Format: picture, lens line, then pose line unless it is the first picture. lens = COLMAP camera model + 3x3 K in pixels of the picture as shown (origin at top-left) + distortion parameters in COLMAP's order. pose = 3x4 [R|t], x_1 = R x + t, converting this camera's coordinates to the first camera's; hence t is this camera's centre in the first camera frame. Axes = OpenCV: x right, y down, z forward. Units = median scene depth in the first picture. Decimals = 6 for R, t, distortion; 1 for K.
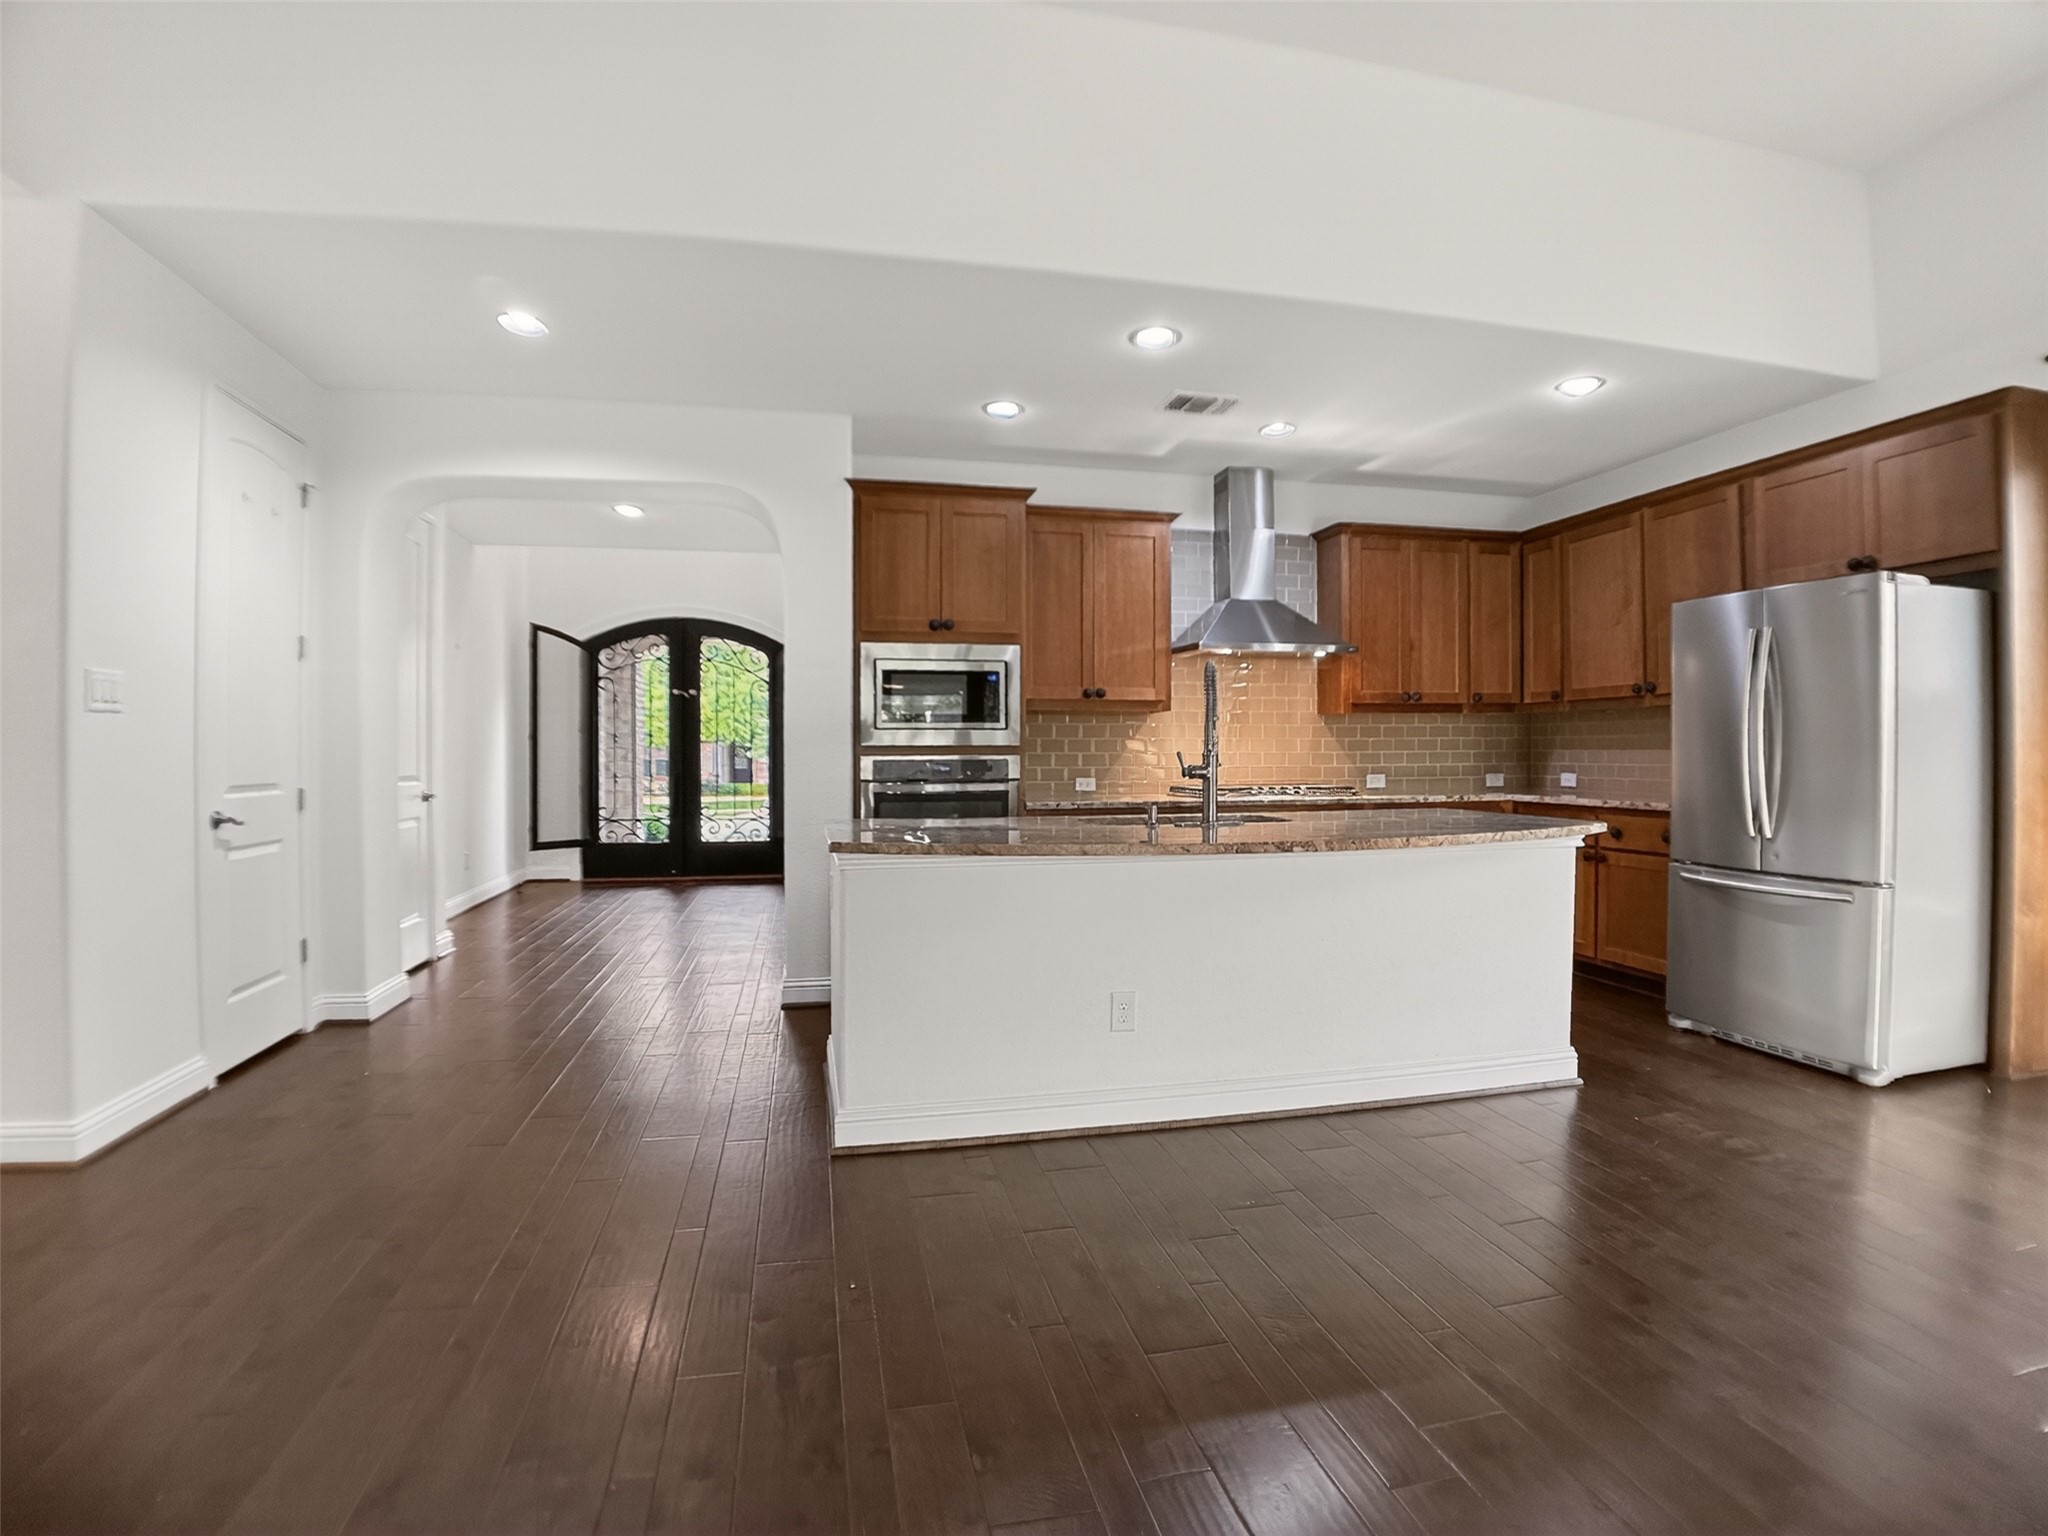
lens RADIAL K [[1004.5, 0, 1024.0], [0, 1004.5, 768.0], [0, 0, 1]] dist [-0.078845, -0.000679]
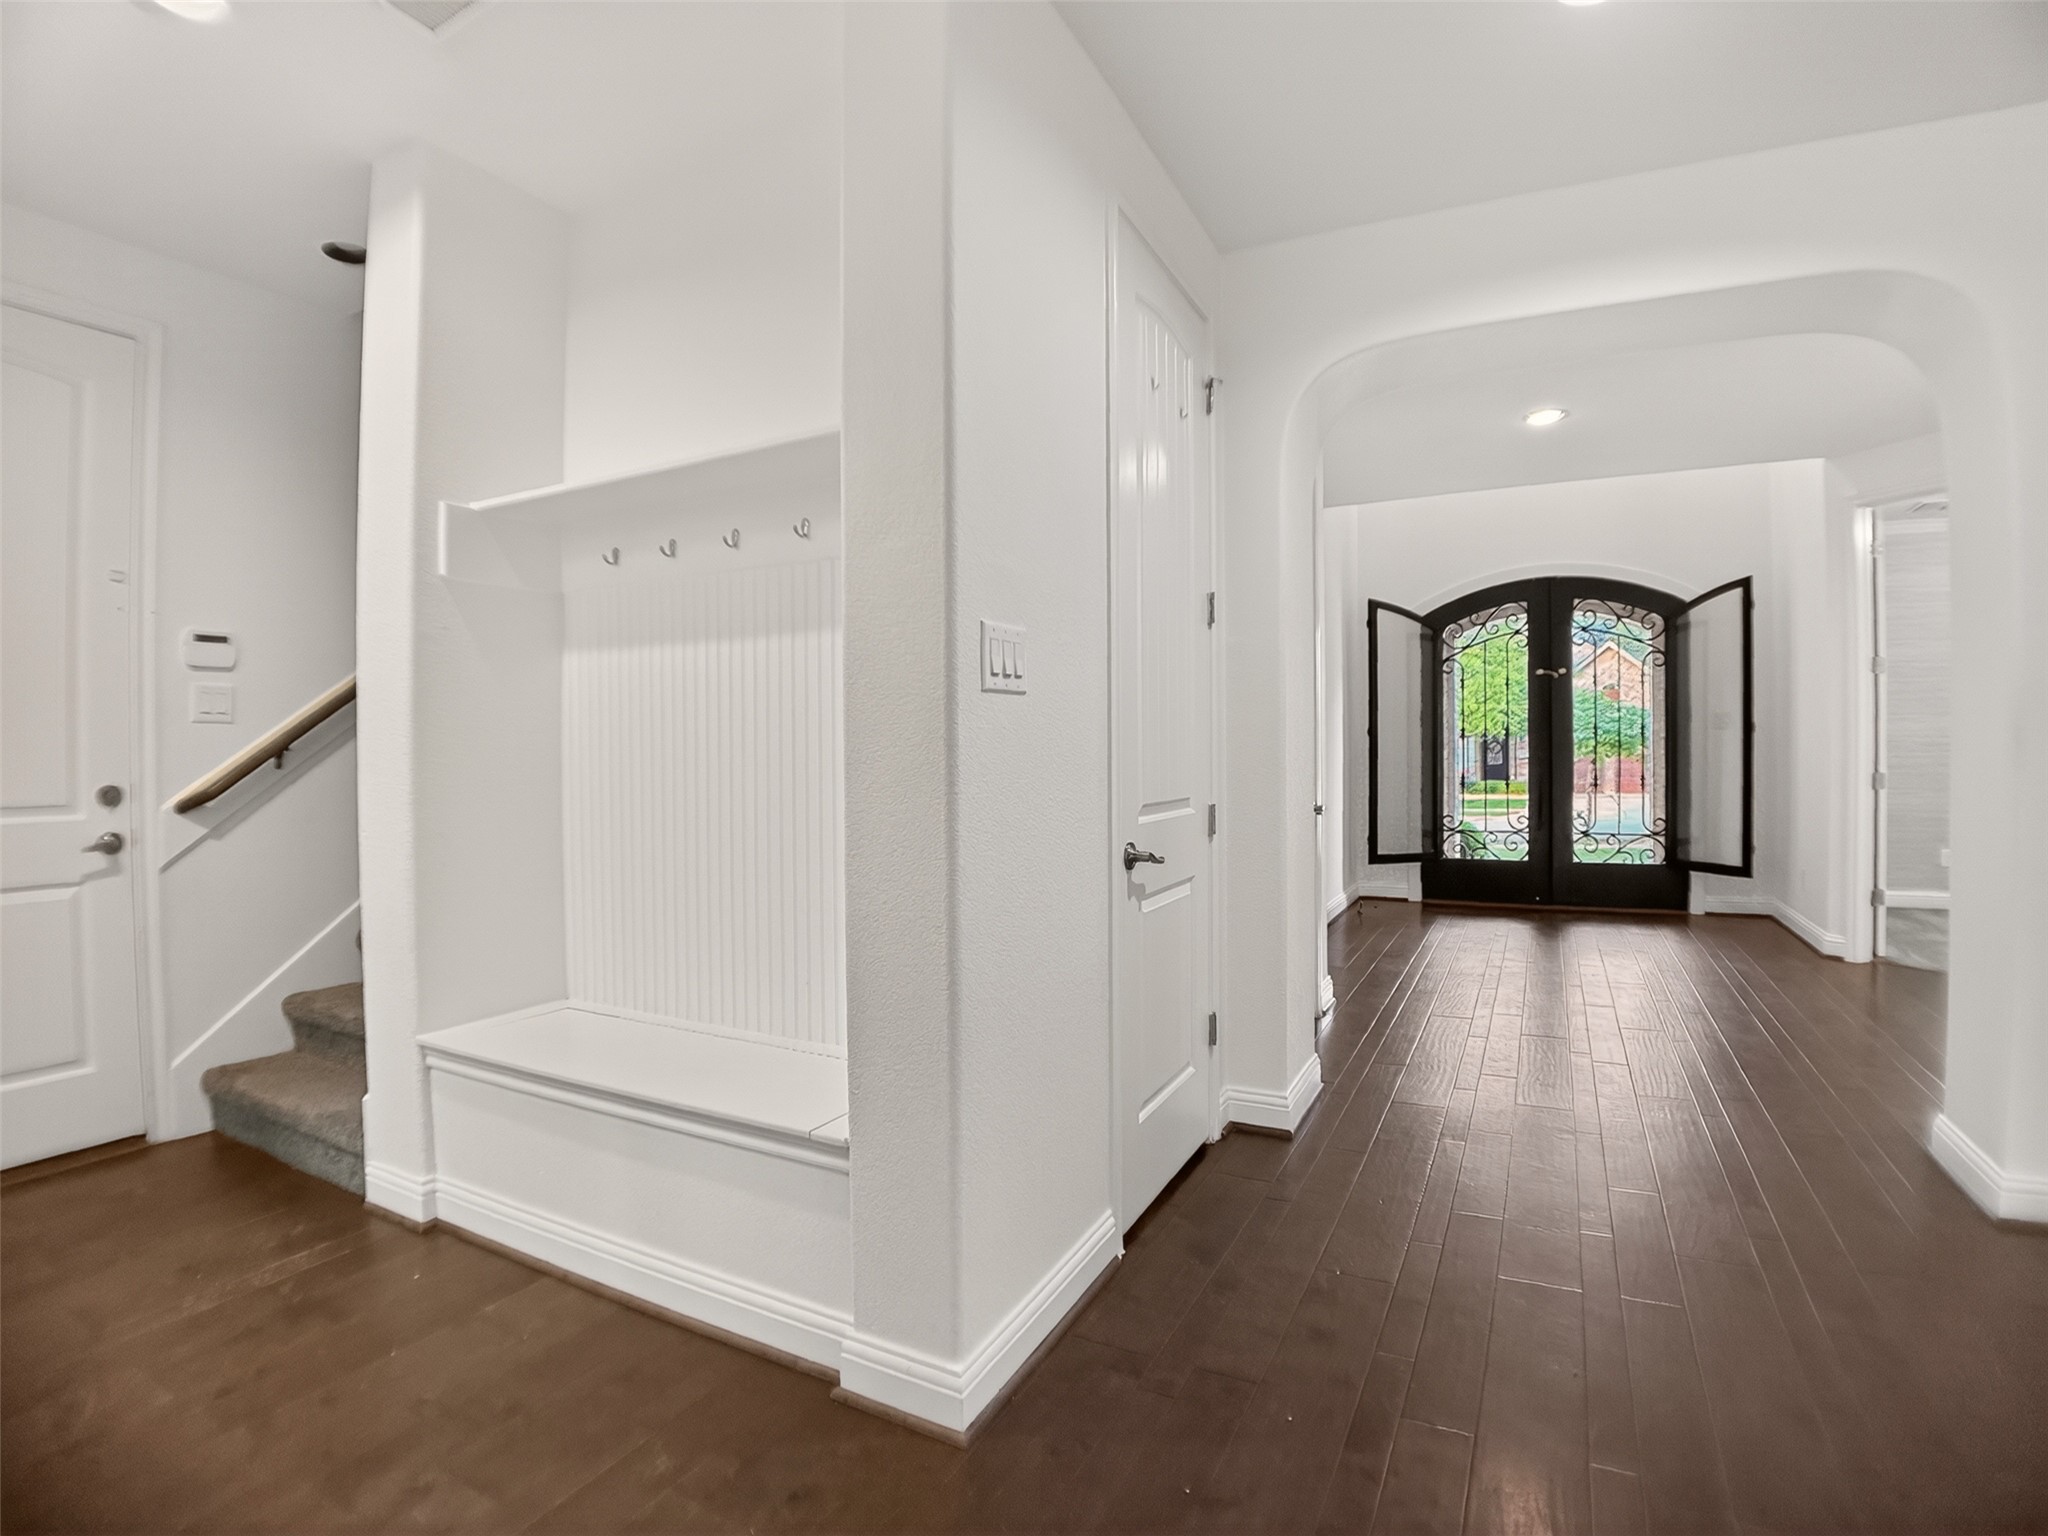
lens RADIAL K [[1004.5, 0, 1024.0], [0, 1004.5, 768.0], [0, 0, 1]] dist [-0.078845, -0.000679]
pose [[0.756999, 0.000676, -0.653416, -0.152929], [0.002198, 0.999991, 0.003581, -0.003706], [0.653413, -0.004147, 0.756990, 0.140988]]
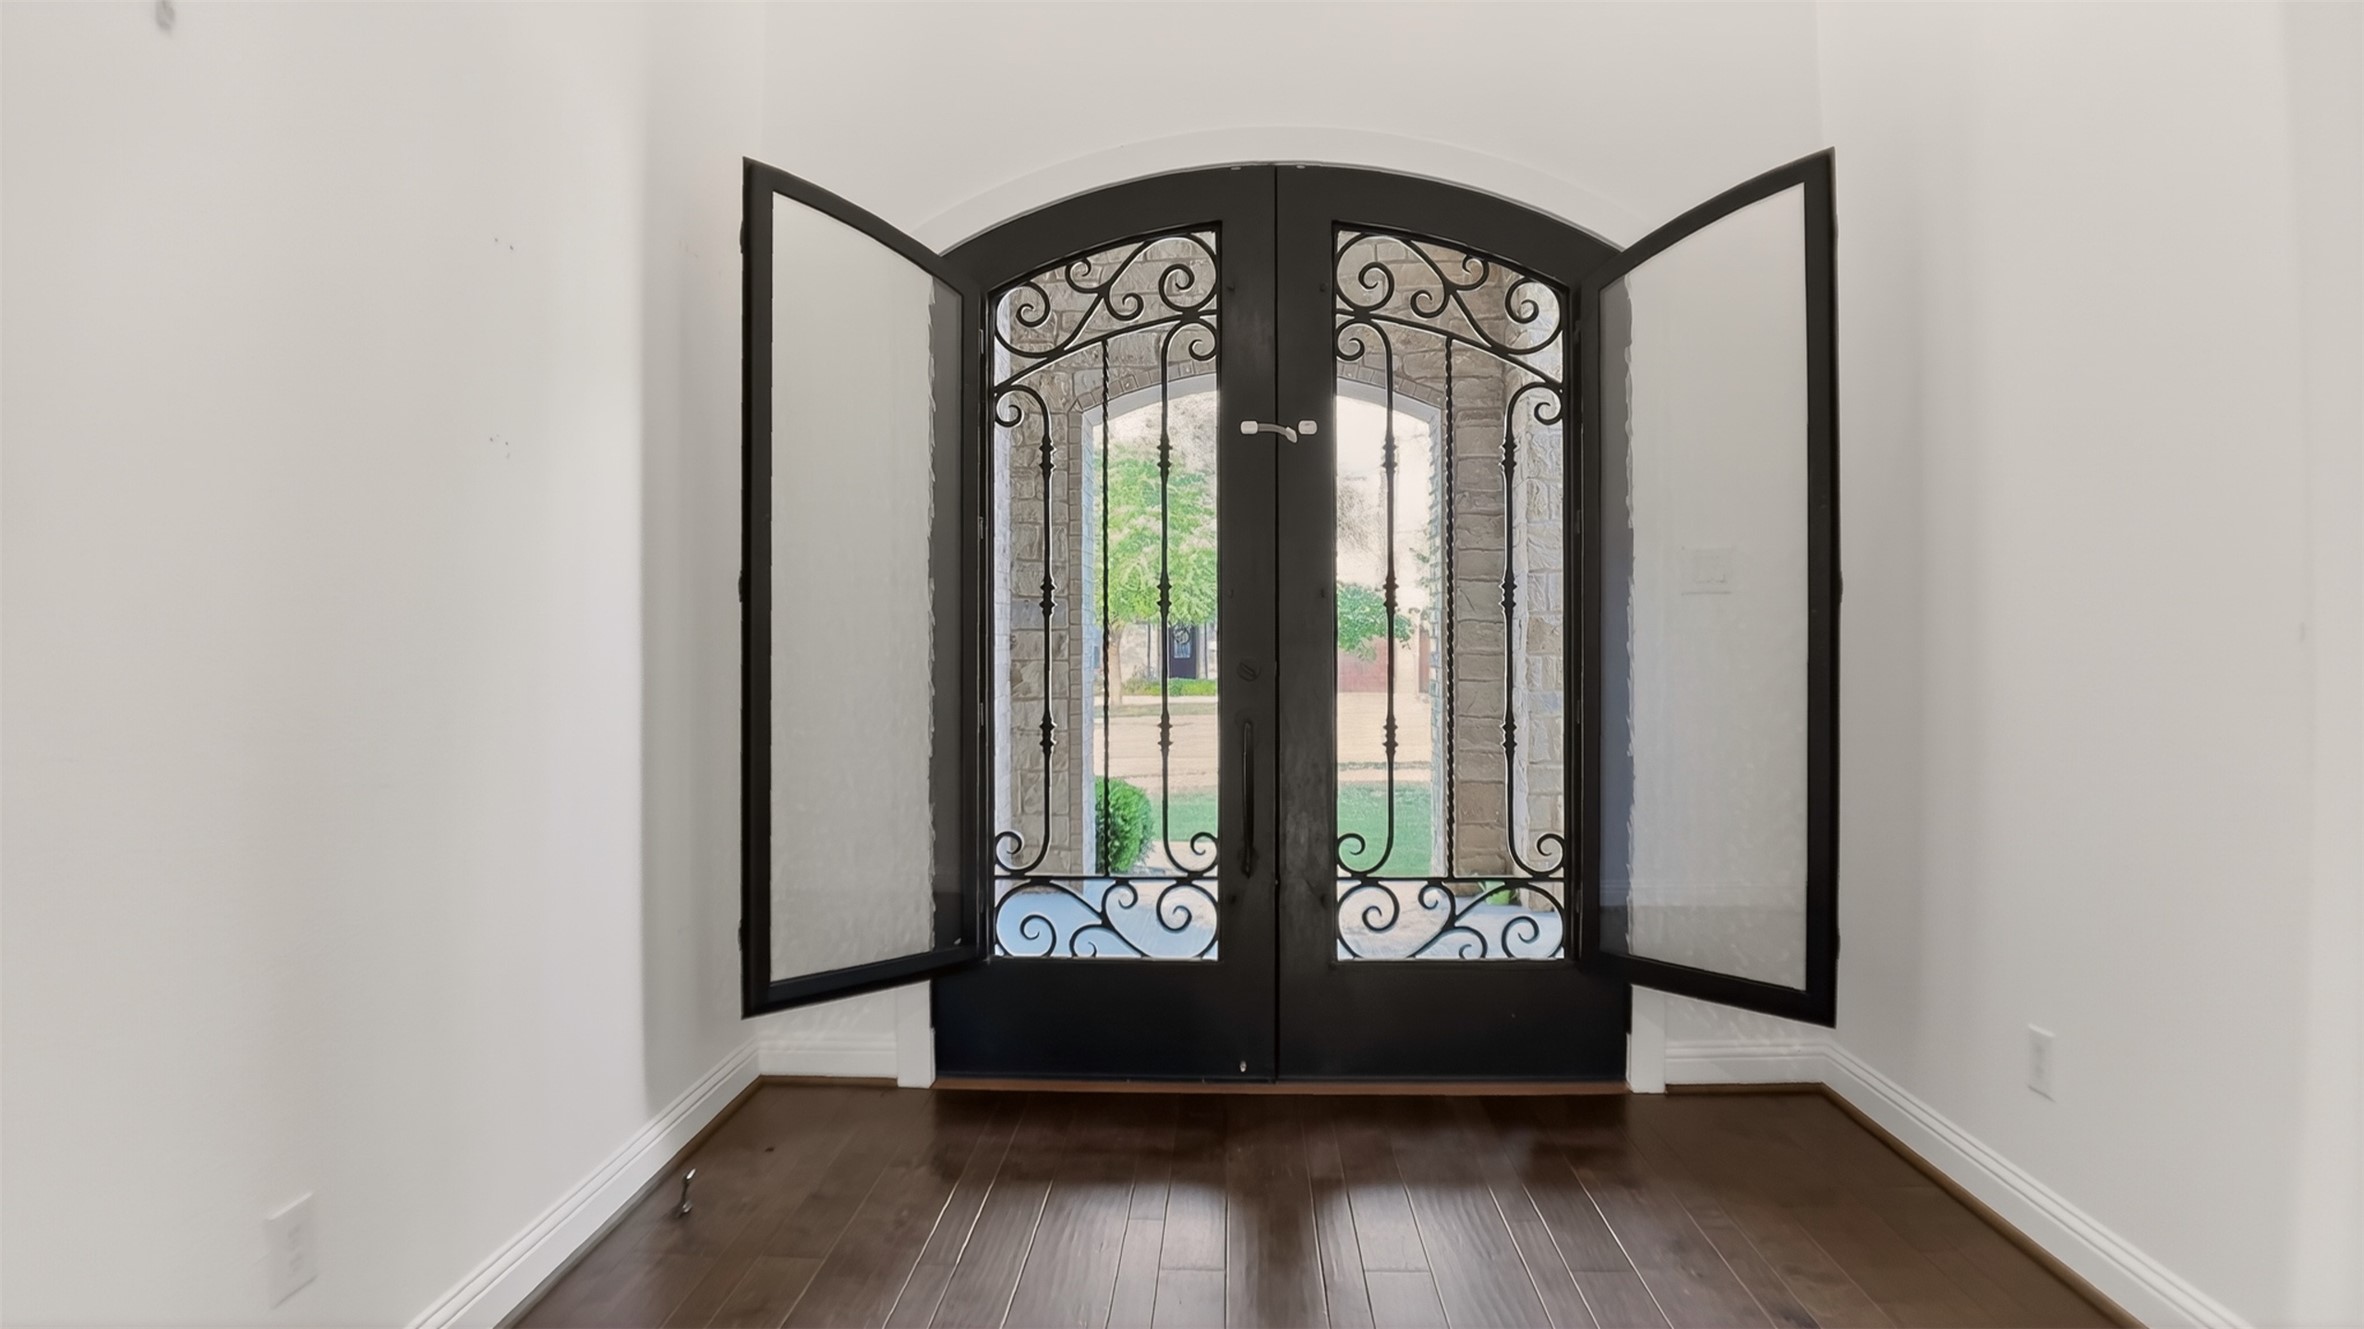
lens RADIAL K [[1255.4, 0, 1182.1], [0, 1255.4, 624.2], [0, 0, 1]] dist [0.000632, -0.000075]
pose [[0.964496, -0.007613, -0.263989, -0.278681], [0.001238, 0.999704, -0.024307, -0.012613], [0.264096, 0.023117, 0.964219, 0.659521]]
